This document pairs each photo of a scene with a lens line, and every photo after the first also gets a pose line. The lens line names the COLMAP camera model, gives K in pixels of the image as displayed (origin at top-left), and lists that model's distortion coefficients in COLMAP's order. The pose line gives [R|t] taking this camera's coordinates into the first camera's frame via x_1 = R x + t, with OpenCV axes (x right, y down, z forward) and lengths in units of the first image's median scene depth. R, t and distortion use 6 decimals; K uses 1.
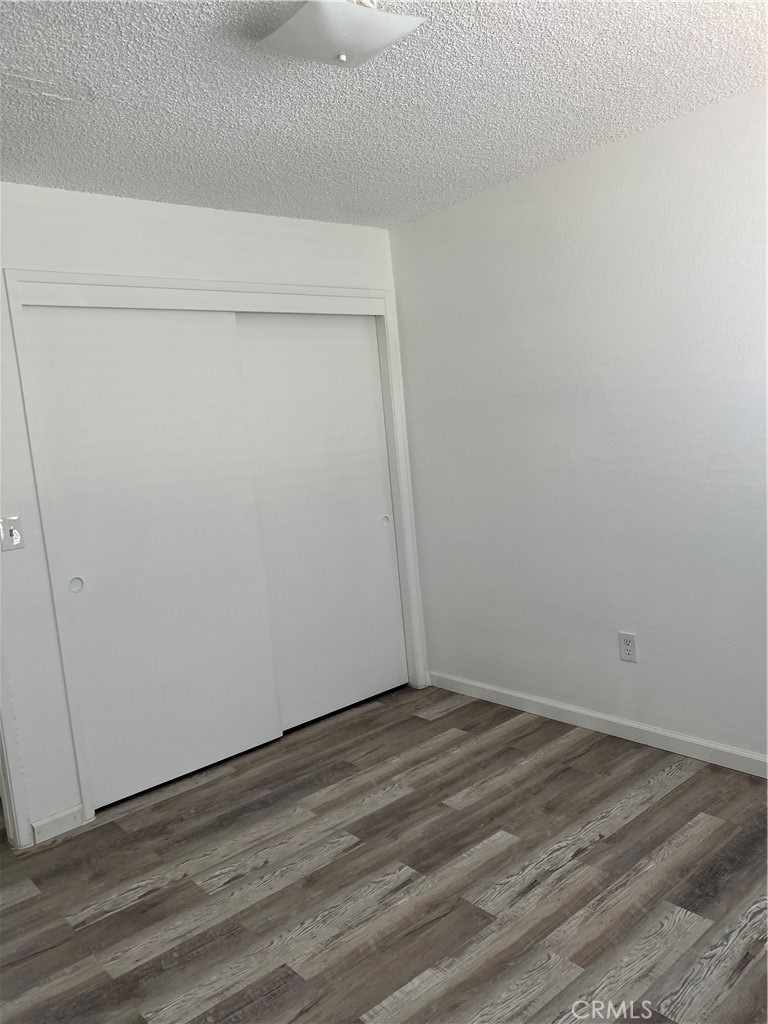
lens RADIAL K [[774.5, 0, 384.1], [0, 774.5, 512.8], [0, 0, 1]] dist [0.053279, -0.056271]
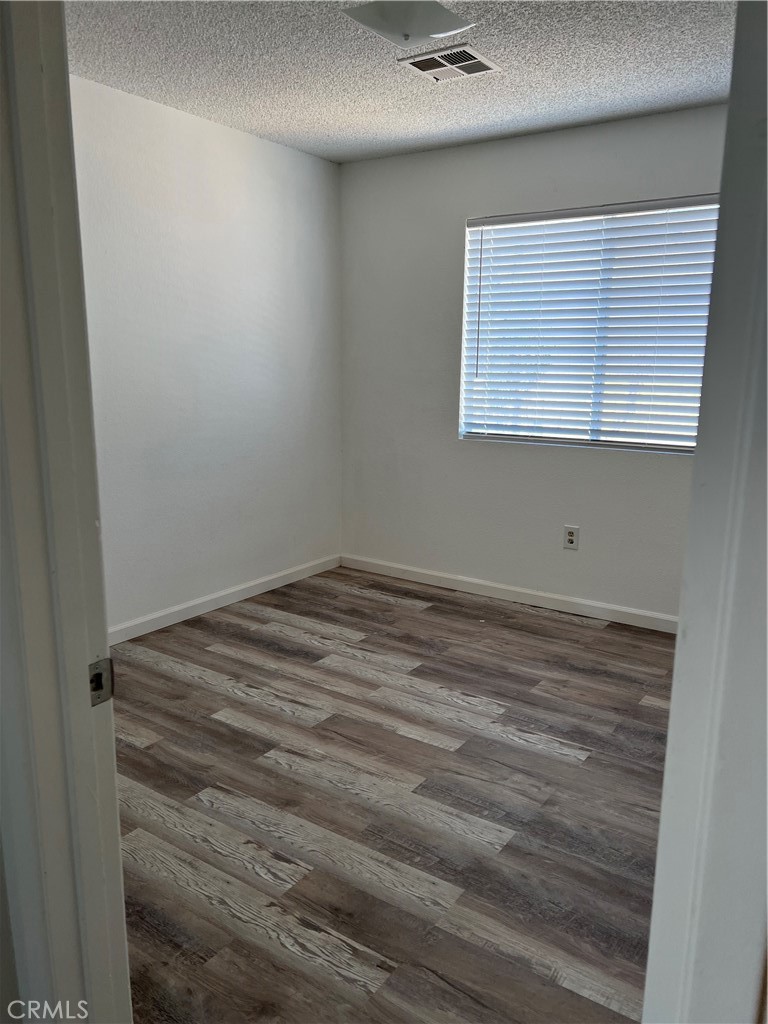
lens RADIAL K [[774.5, 0, 384.3], [0, 774.5, 512.0], [0, 0, 1]] dist [0.053279, -0.056271]
pose [[-0.253911, -0.103328, 0.961693, -1.020880], [0.119827, 0.983257, 0.137282, 0.008548], [-0.959777, 0.150094, -0.237278, 1.084706]]
